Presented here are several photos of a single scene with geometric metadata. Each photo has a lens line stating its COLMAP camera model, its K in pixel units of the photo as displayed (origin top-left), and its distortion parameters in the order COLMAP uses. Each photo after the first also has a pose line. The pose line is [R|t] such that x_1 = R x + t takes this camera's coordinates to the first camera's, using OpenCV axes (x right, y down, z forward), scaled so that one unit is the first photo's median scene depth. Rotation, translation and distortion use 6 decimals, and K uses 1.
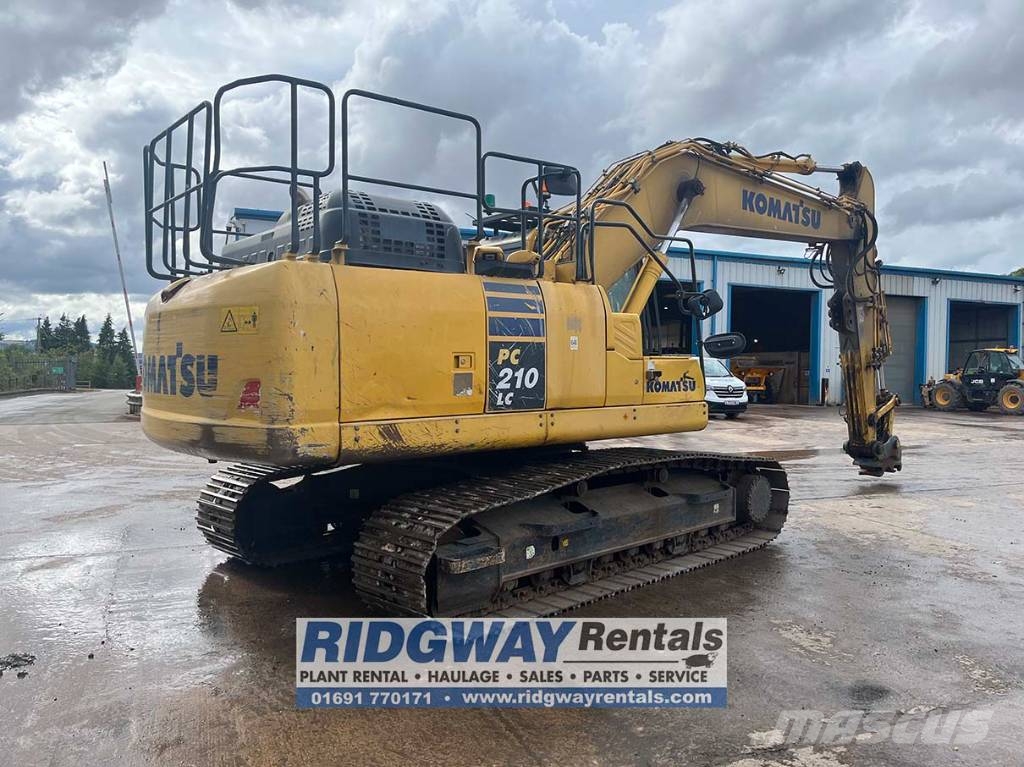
lens RADIAL K [[779.6, 0, 504.5], [0, 779.6, 384.2], [0, 0, 1]] dist [0.090950, -0.137274]
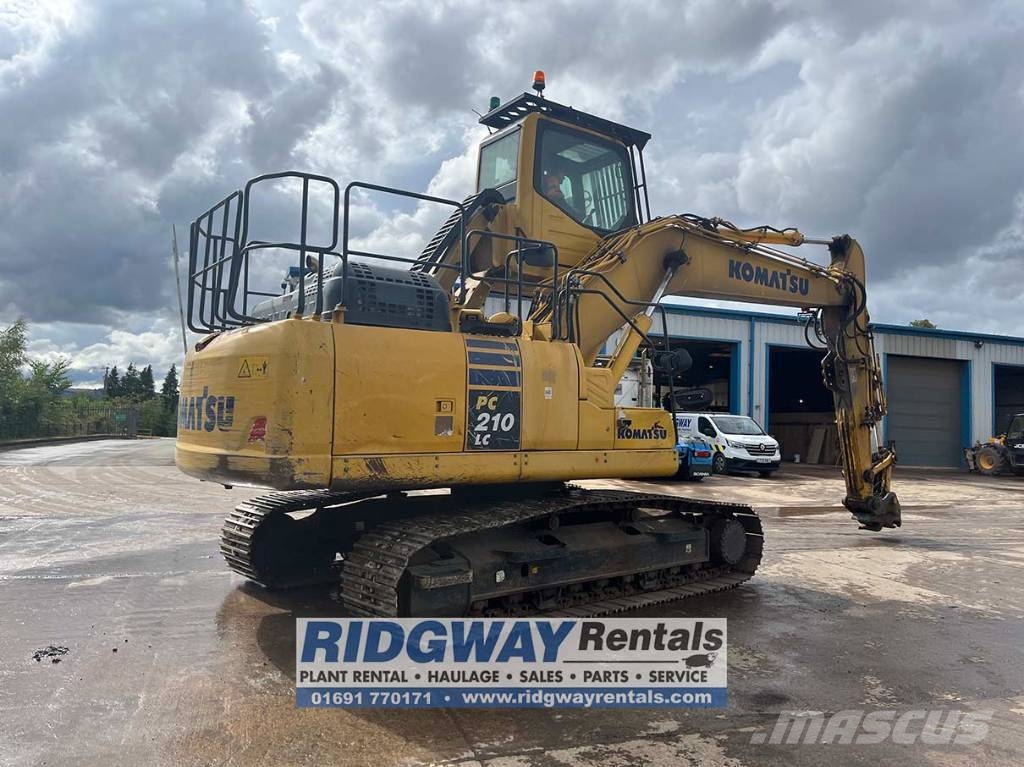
lens RADIAL K [[781.9, 0, 519.3], [0, 781.9, 370.4], [0, 0, 1]] dist [0.059066, -0.009283]
pose [[0.998524, 0.016657, -0.051689, 0.107675], [-0.021194, 0.995850, -0.088502, 0.016865], [0.050000, 0.089467, 0.994734, -0.146588]]
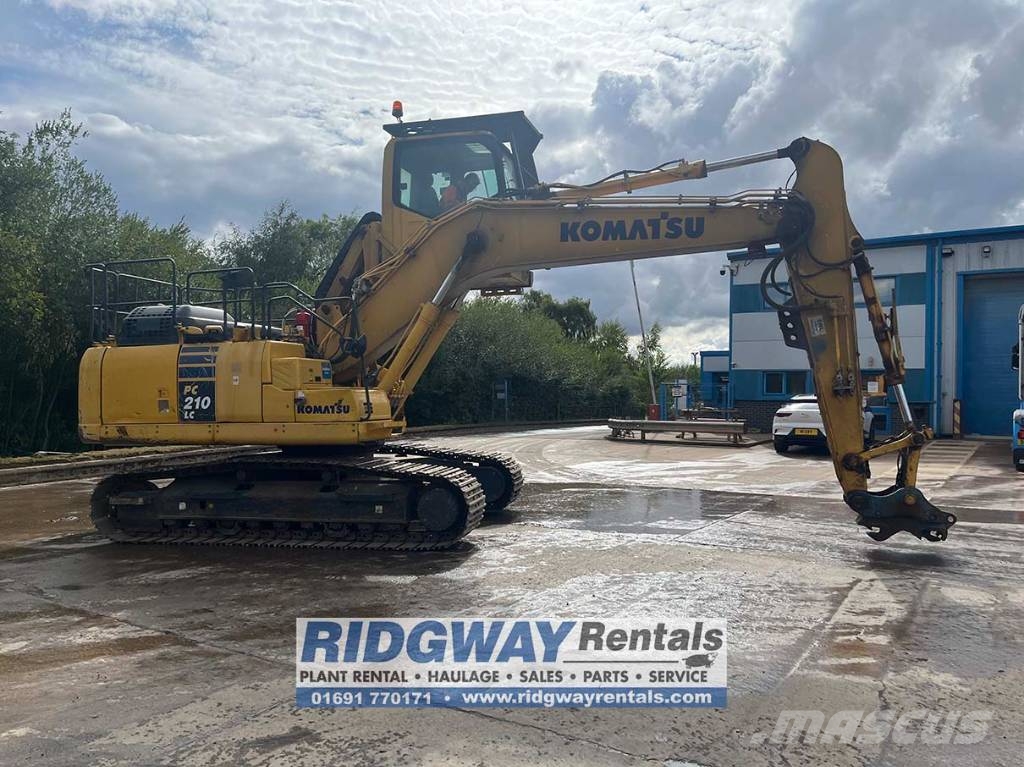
lens RADIAL K [[777.2, 0, 525.7], [0, 777.2, 396.2], [0, 0, 1]] dist [0.095634, -0.188245]
pose [[0.573400, -0.005929, -0.819254, 1.736013], [-0.012845, 0.999786, -0.016226, -0.003656], [0.819175, 0.019828, 0.573201, 0.590851]]
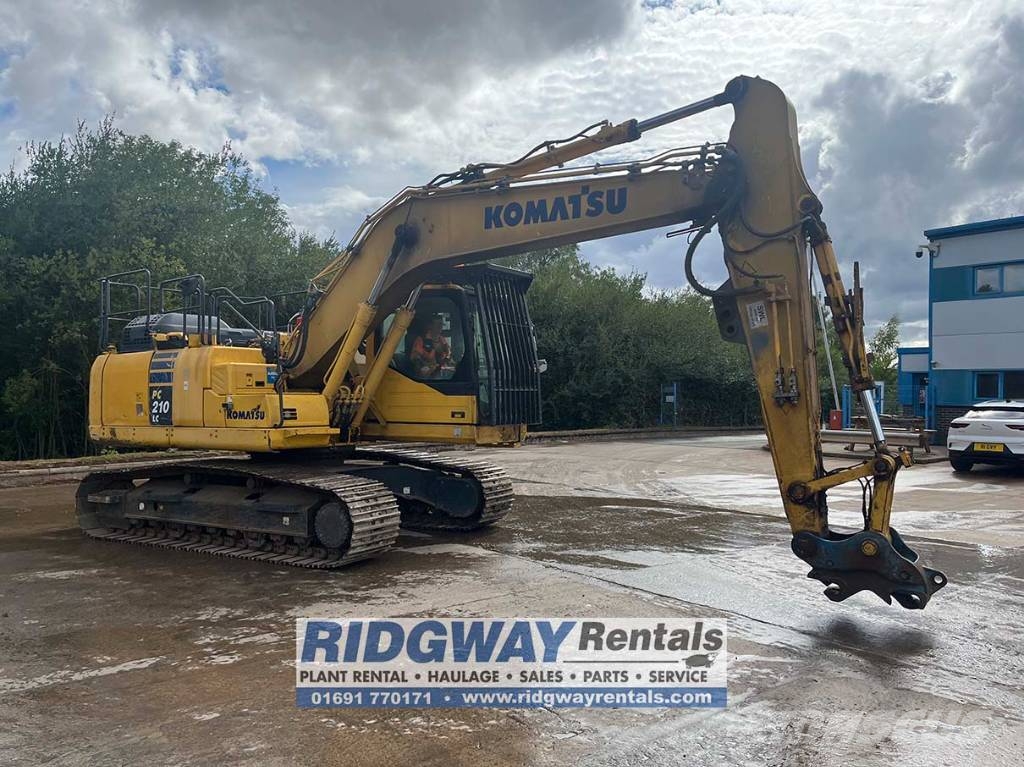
lens RADIAL K [[779.6, 0, 504.5], [0, 779.6, 384.2], [0, 0, 1]] dist [0.090950, -0.137274]
pose [[0.269643, -0.020794, -0.962736, 1.844625], [-0.022140, 0.999369, -0.027786, -0.025760], [0.962706, 0.028807, 0.269013, 1.218474]]
